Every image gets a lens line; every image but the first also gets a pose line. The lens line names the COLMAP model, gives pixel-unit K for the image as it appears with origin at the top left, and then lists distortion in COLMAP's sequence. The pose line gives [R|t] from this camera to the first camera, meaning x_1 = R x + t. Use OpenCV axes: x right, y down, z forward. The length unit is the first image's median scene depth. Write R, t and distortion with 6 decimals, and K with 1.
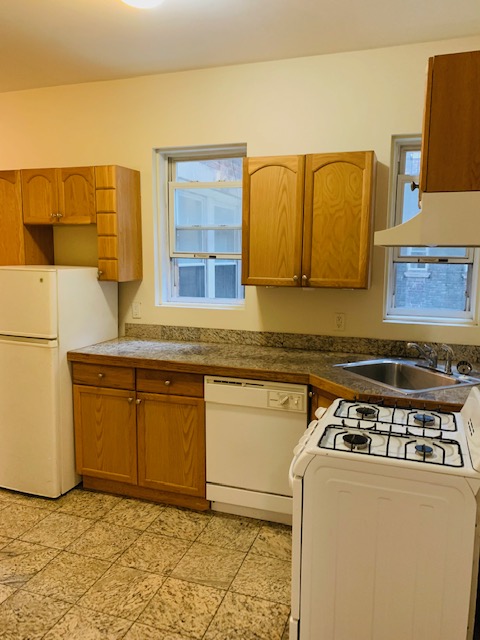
lens RADIAL K [[482.0, 0, 240.0], [0, 482.0, 320.0], [0, 0, 1]] dist [0.039078, -0.006306]
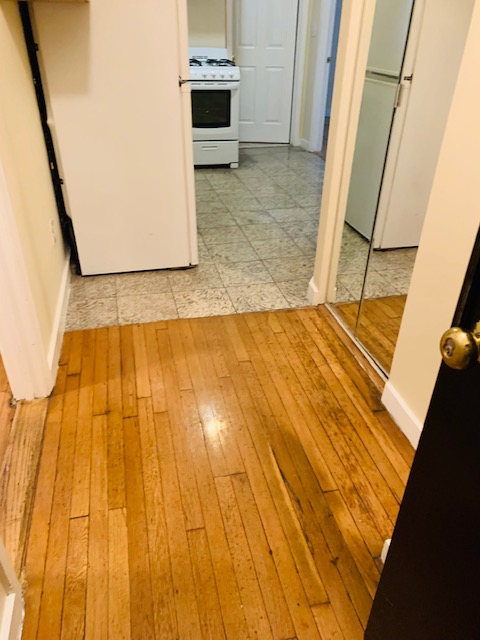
lens RADIAL K [[482.0, 0, 240.0], [0, 482.0, 320.0], [0, 0, 1]] dist [0.039078, -0.006306]
pose [[-0.533770, -0.460459, 0.709272, -1.721486], [0.106531, 0.795453, 0.596578, -0.152687], [-0.838893, 0.393995, -0.375536, 1.808075]]
